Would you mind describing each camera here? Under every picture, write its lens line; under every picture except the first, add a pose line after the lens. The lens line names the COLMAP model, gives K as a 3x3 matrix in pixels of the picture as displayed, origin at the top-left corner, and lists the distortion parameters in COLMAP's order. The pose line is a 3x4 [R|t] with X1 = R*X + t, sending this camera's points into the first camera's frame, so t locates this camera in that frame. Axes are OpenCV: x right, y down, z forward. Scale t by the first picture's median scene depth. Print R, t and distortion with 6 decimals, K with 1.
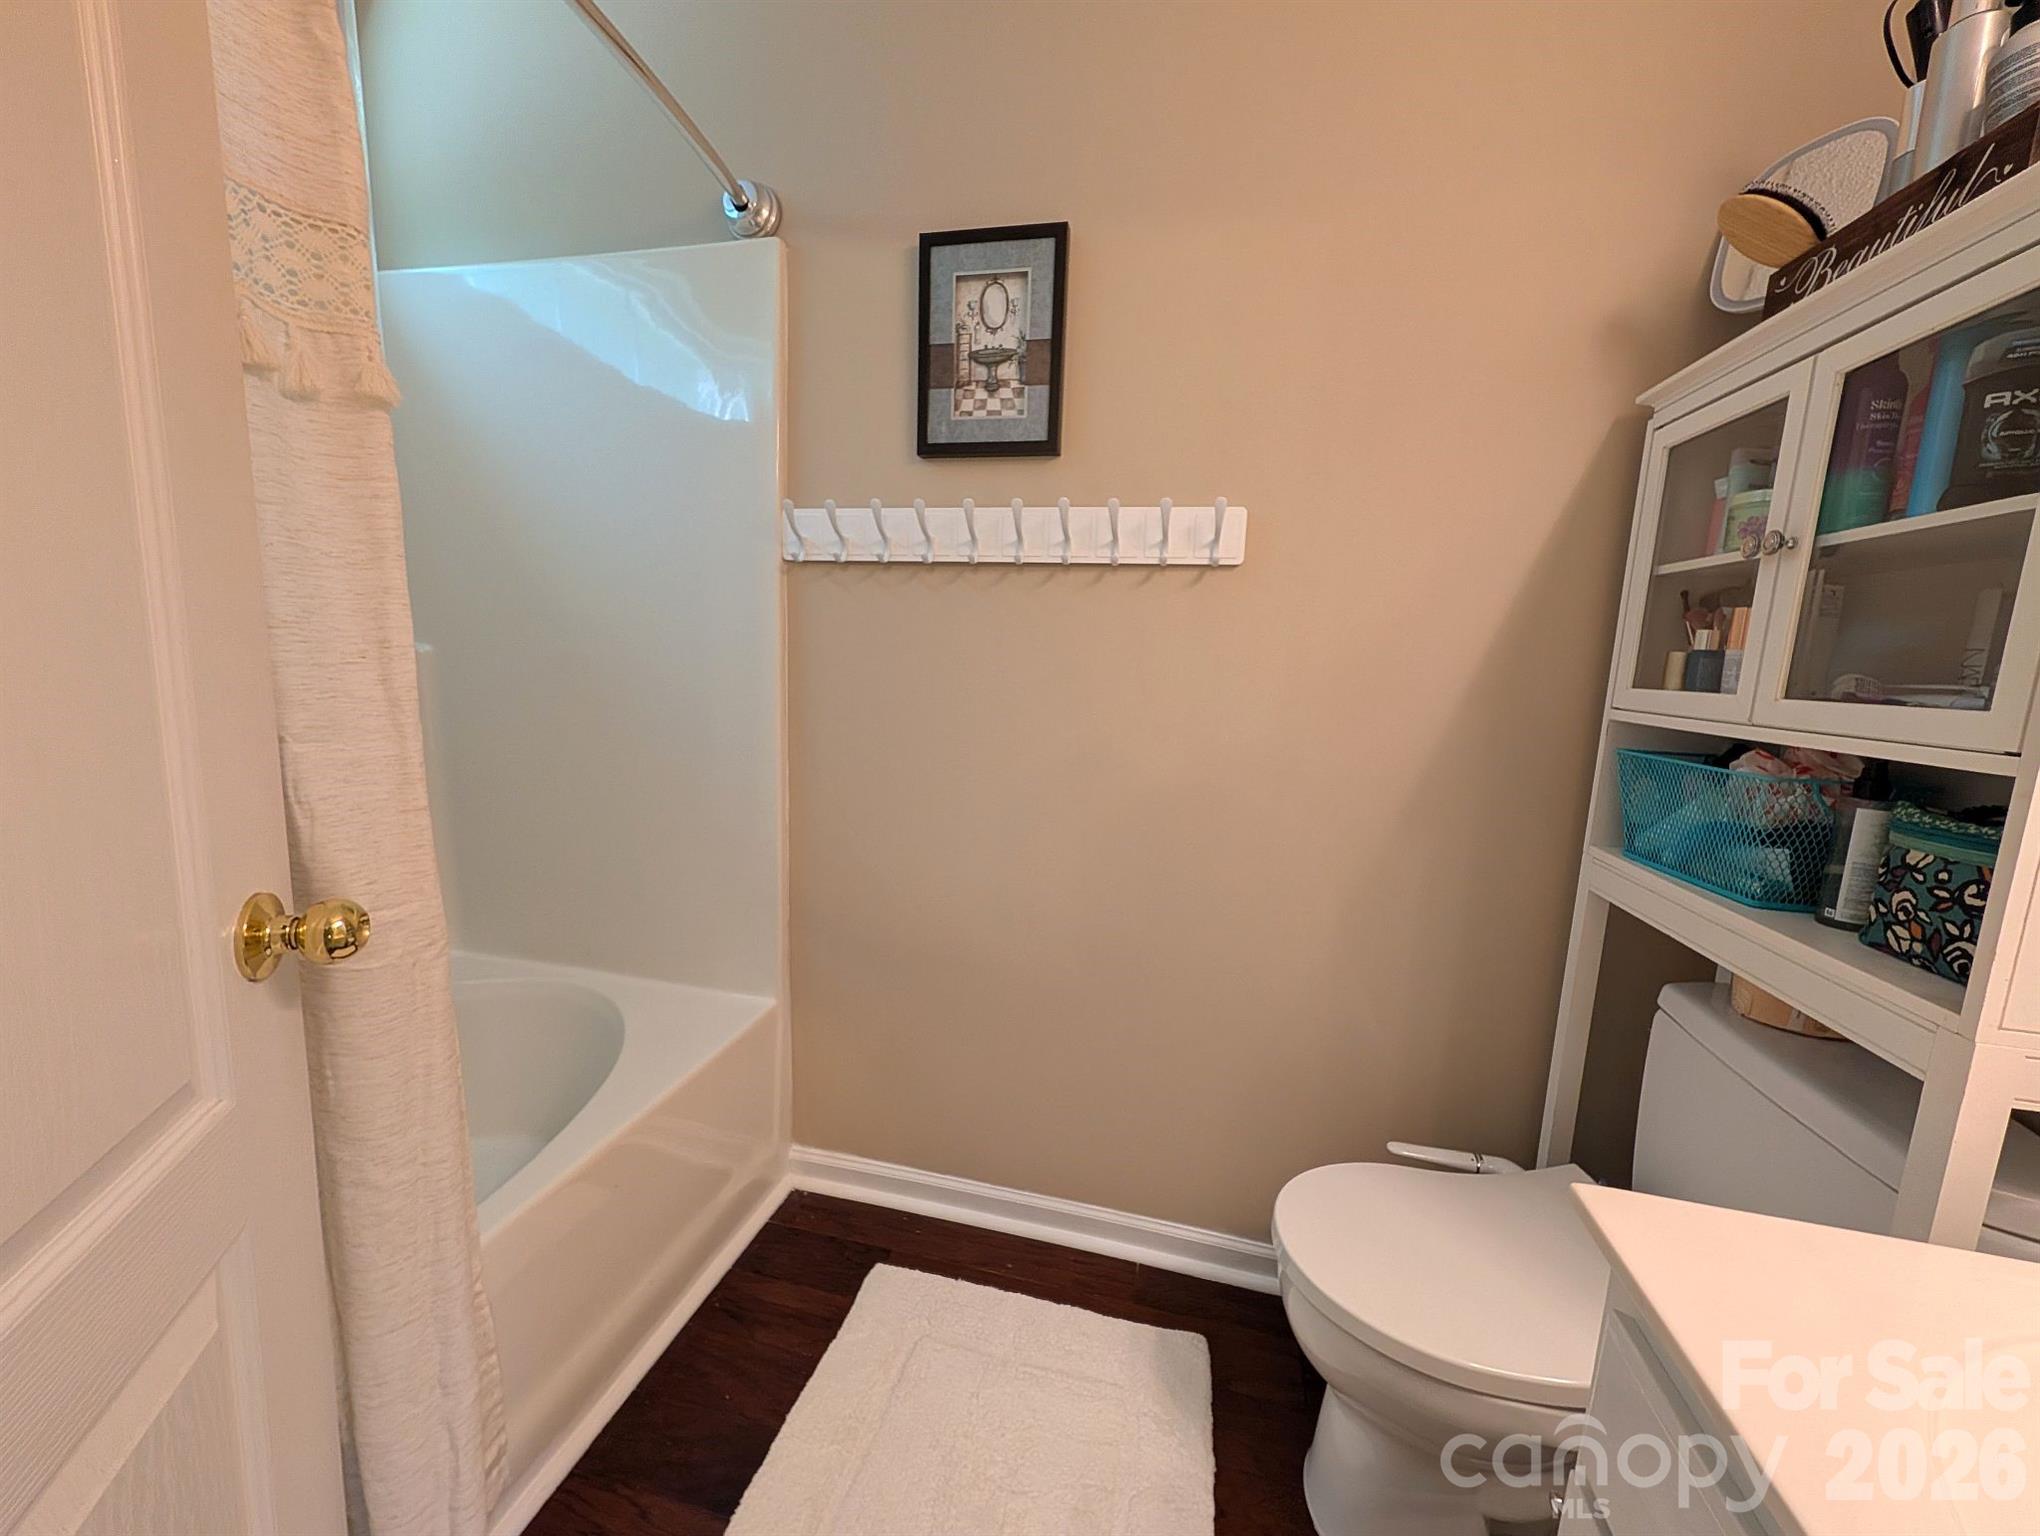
lens RADIAL K [[781.7, 0, 1029.7], [0, 781.7, 766.1], [0, 0, 1]] dist [0.001977, -0.000638]
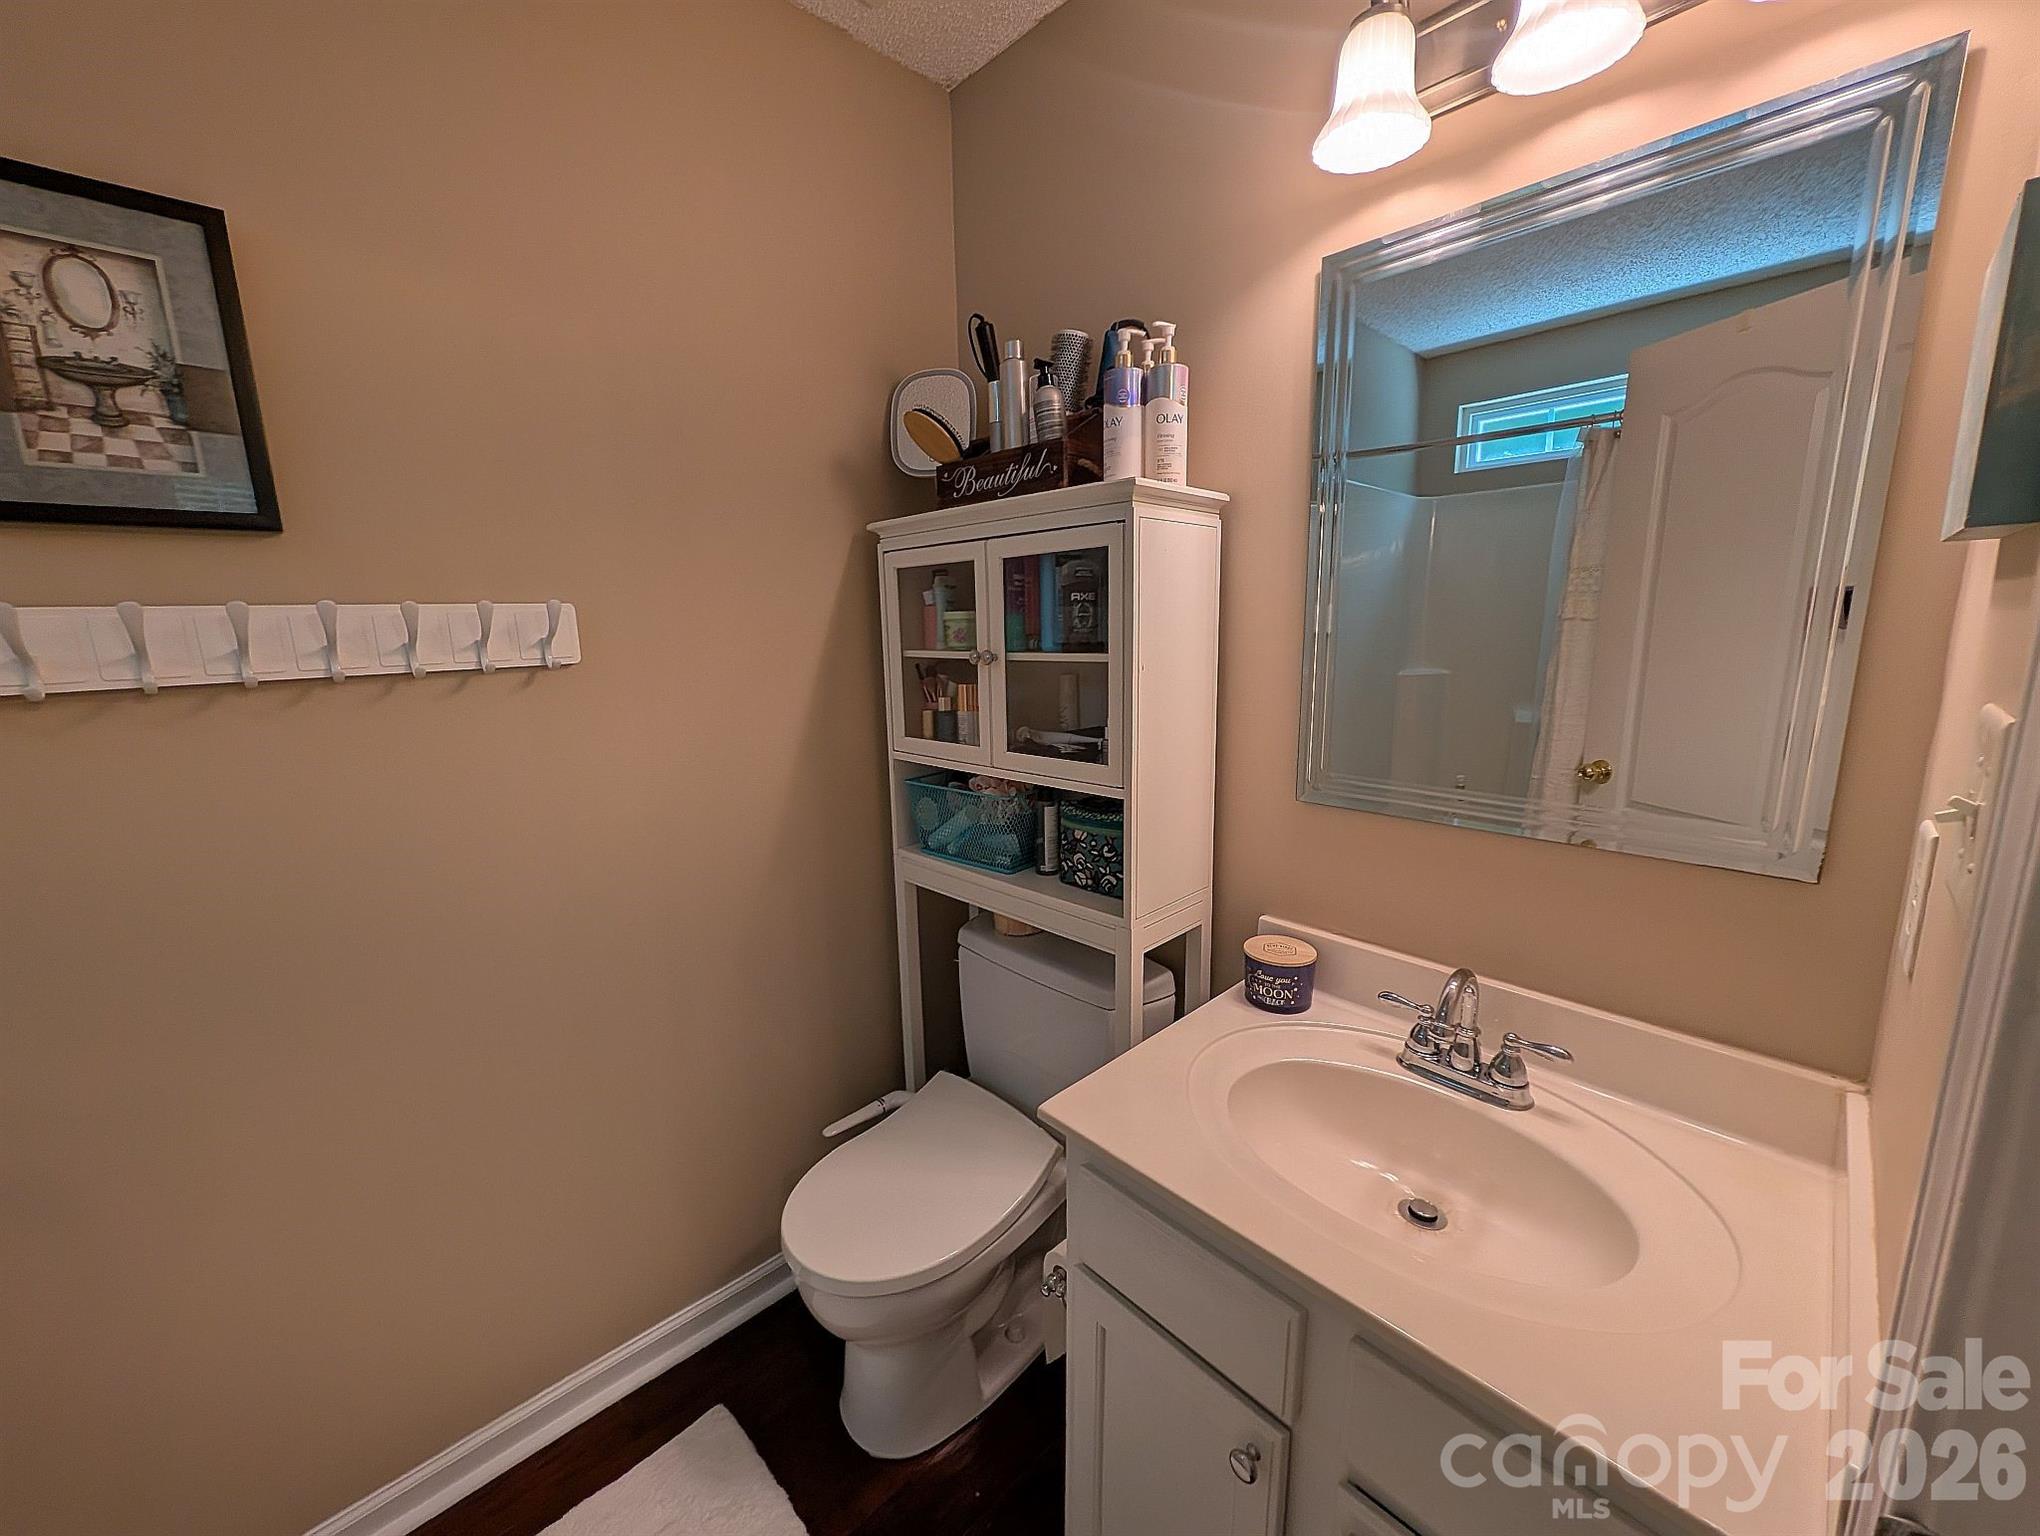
lens RADIAL K [[781.7, 0, 1020.3], [0, 781.7, 767.9], [0, 0, 1]] dist [0.001977, -0.000638]
pose [[0.546378, -0.206374, 0.811715, -0.277401], [0.164253, 0.976750, 0.137771, -0.212427], [-0.821275, 0.058052, 0.567572, 0.039263]]
